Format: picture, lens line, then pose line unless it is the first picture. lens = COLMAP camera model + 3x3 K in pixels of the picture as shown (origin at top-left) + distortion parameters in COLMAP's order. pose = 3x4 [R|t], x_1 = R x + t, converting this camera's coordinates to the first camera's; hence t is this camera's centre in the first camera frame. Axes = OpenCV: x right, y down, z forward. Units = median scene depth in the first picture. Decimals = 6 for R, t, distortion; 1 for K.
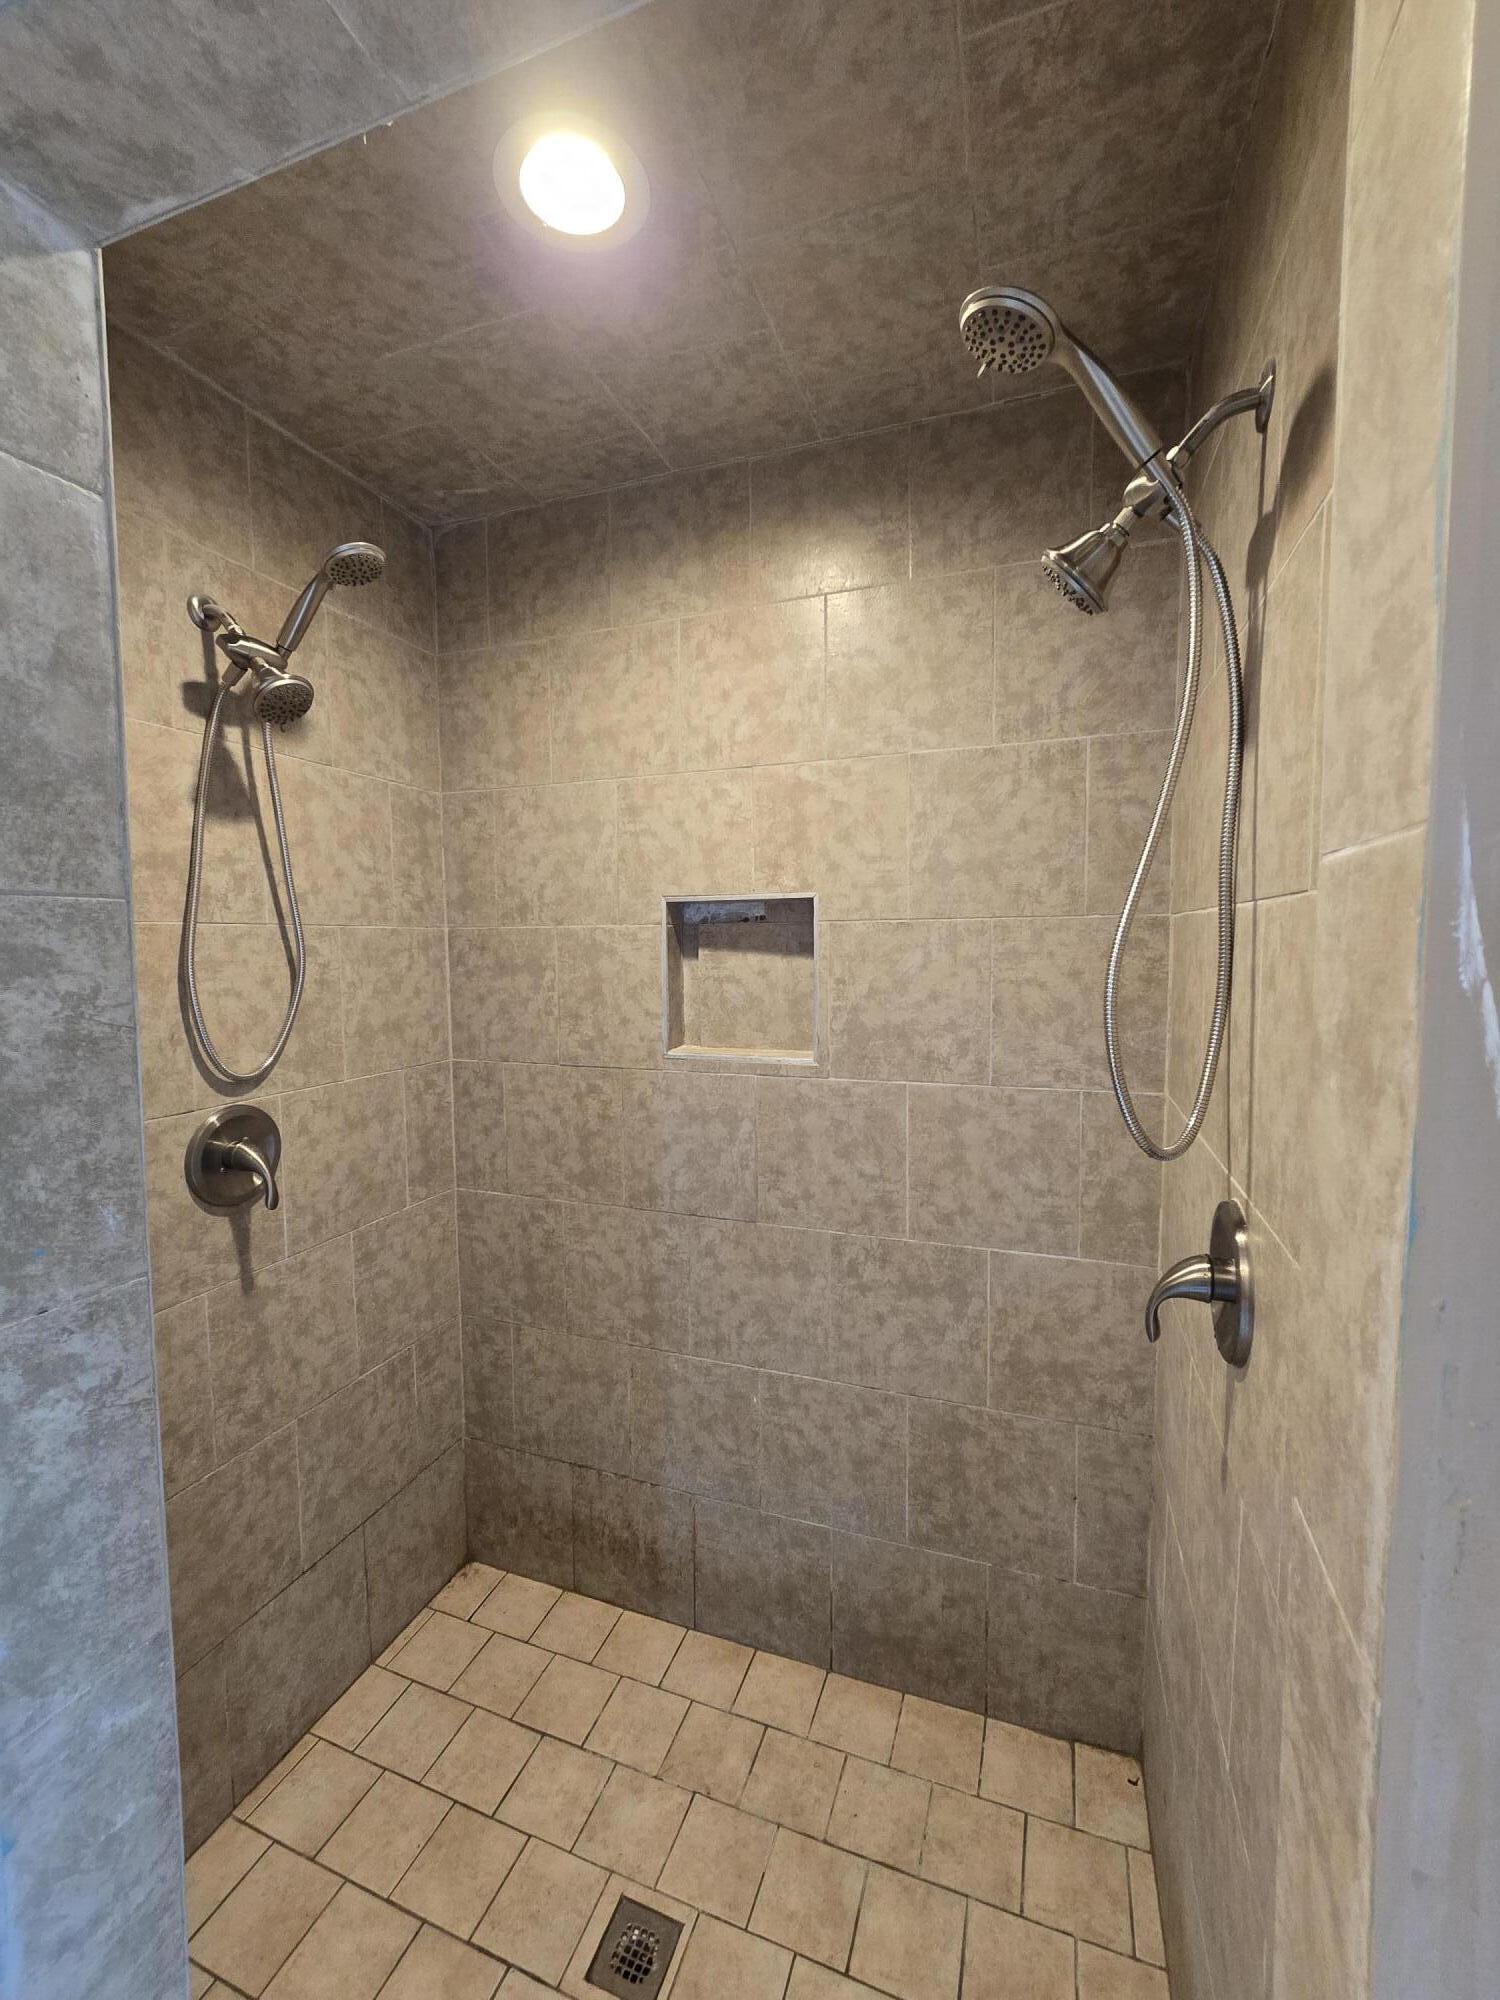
lens RADIAL K [[815.3, 0, 757.6], [0, 815.3, 1001.9], [0, 0, 1]] dist [-0.000956, -0.000625]
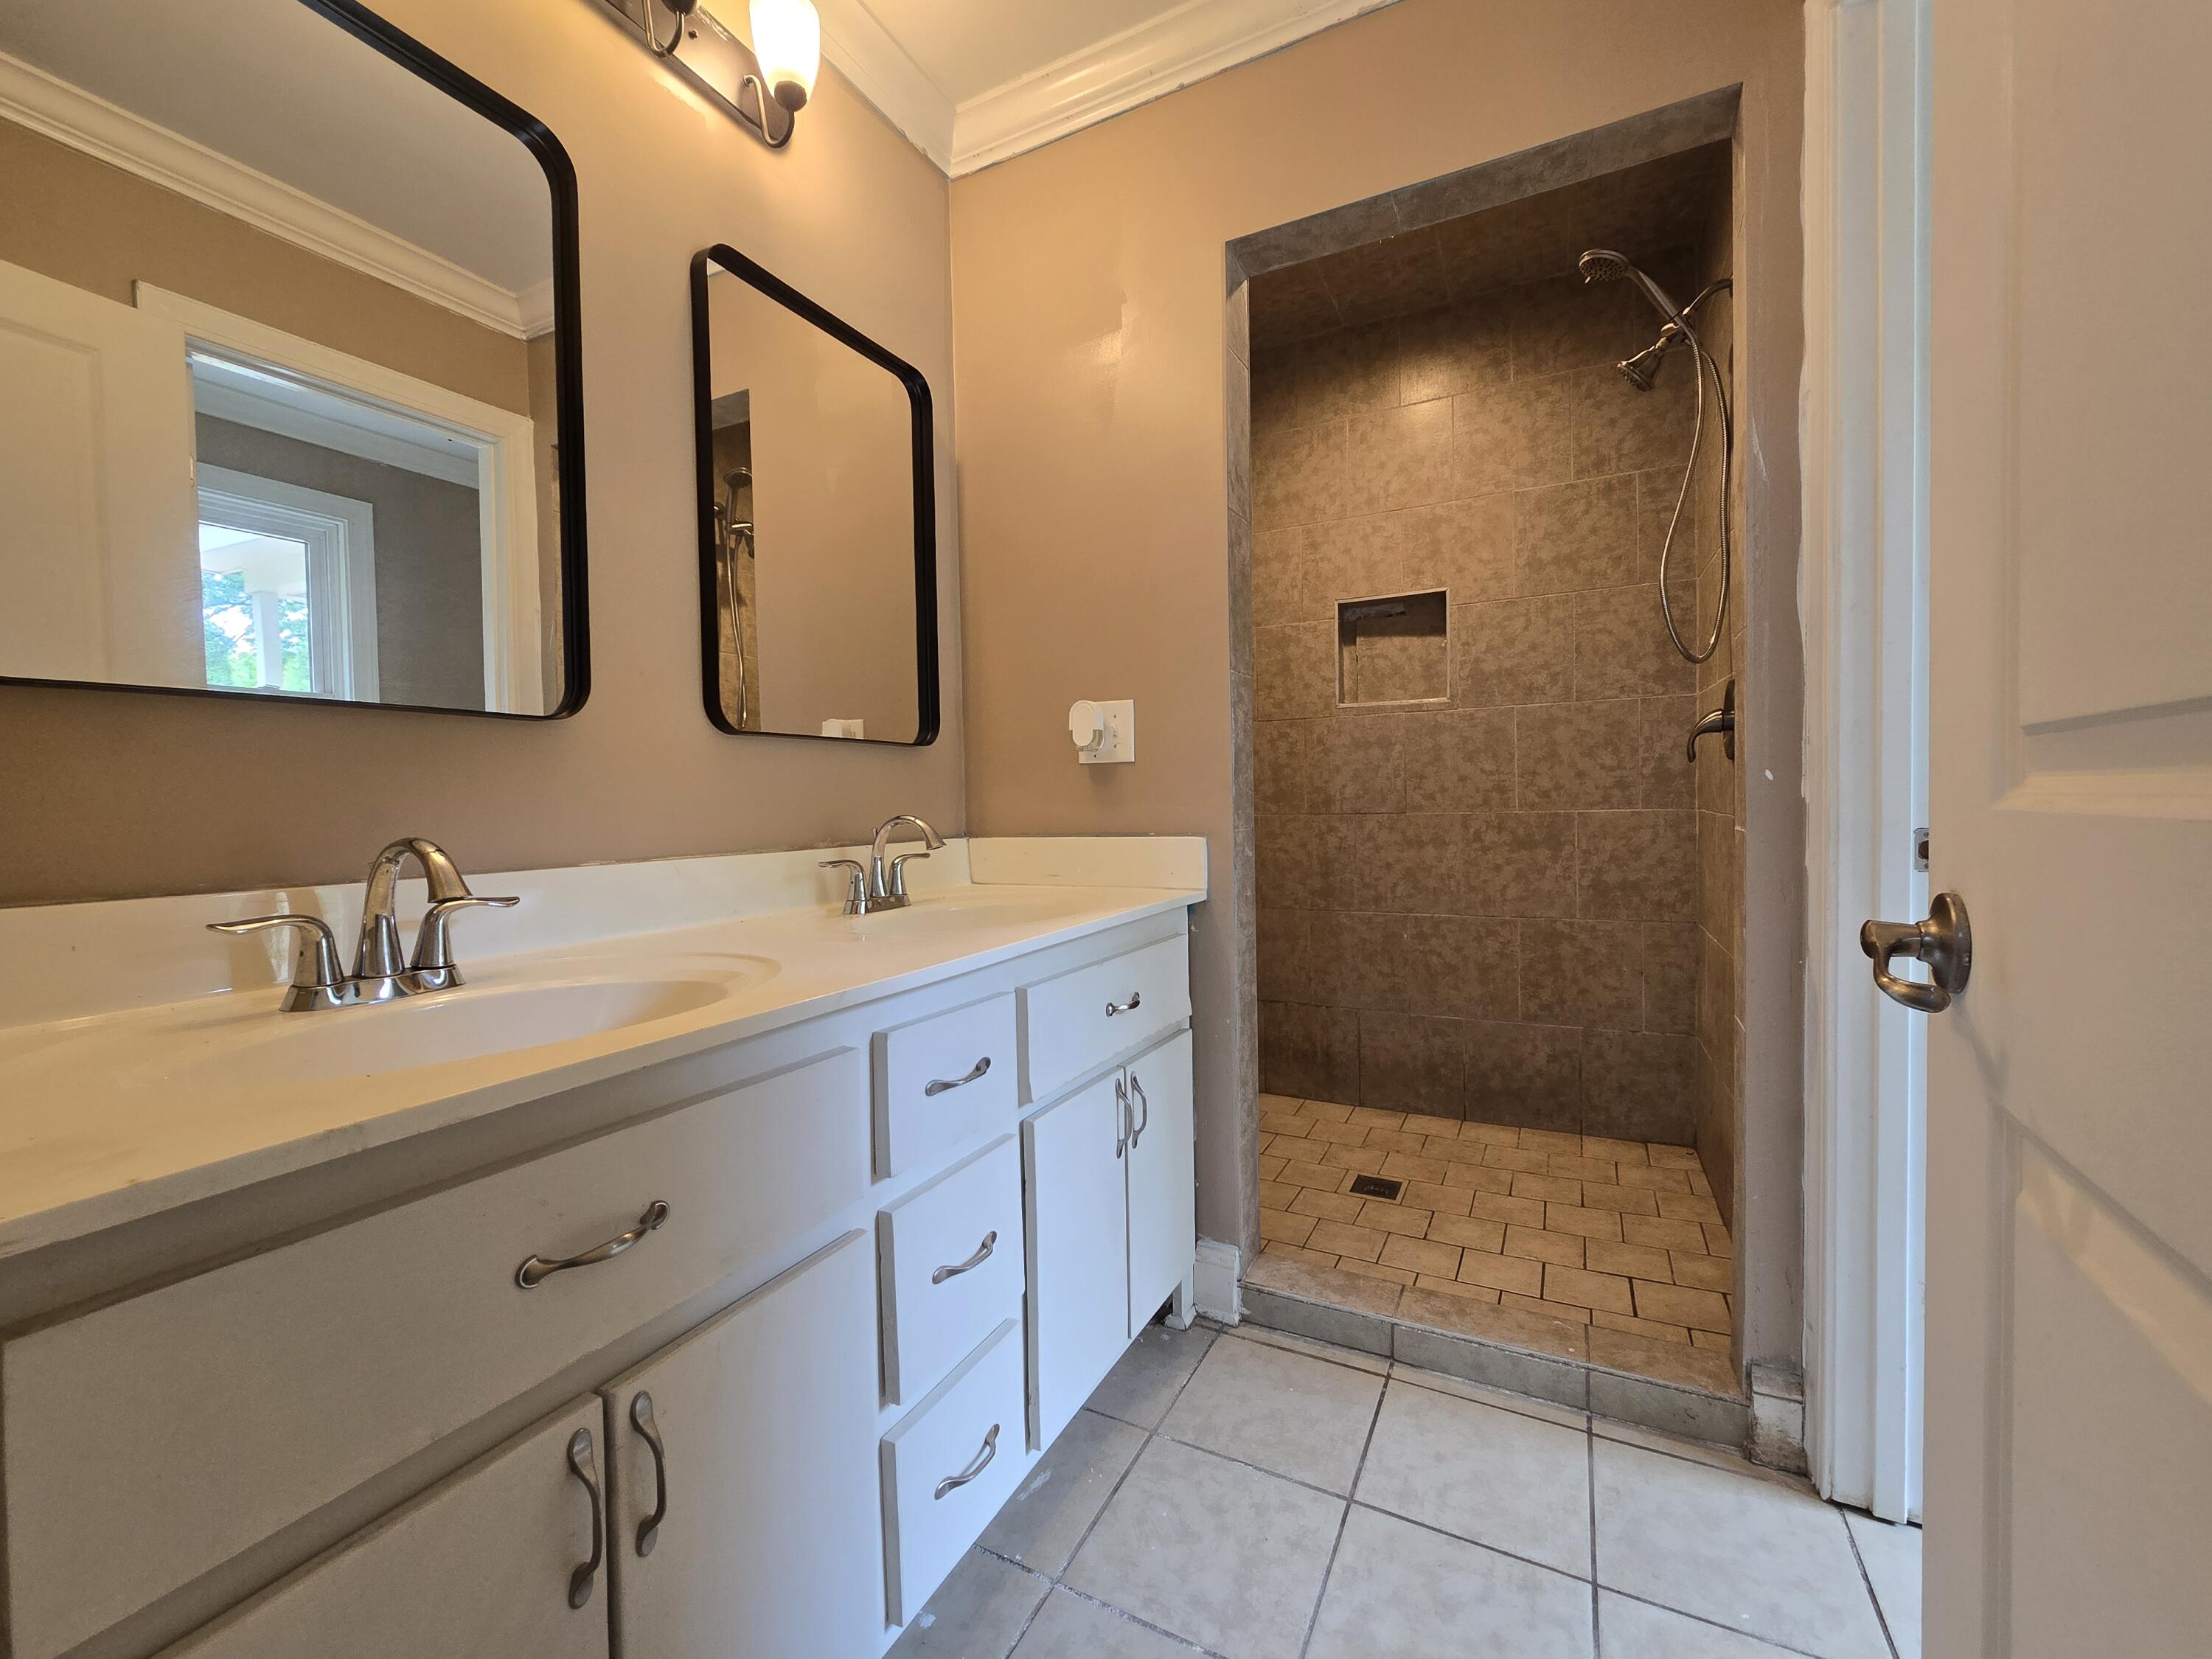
lens RADIAL K [[901.7, 0, 1099.9], [0, 901.7, 823.8], [0, 0, 1]] dist [-0.000956, -0.000625]
pose [[0.991751, -0.010615, -0.127739, -0.365852], [0.005051, 0.999027, -0.043807, 0.381615], [0.128080, 0.042801, 0.990840, -0.743780]]
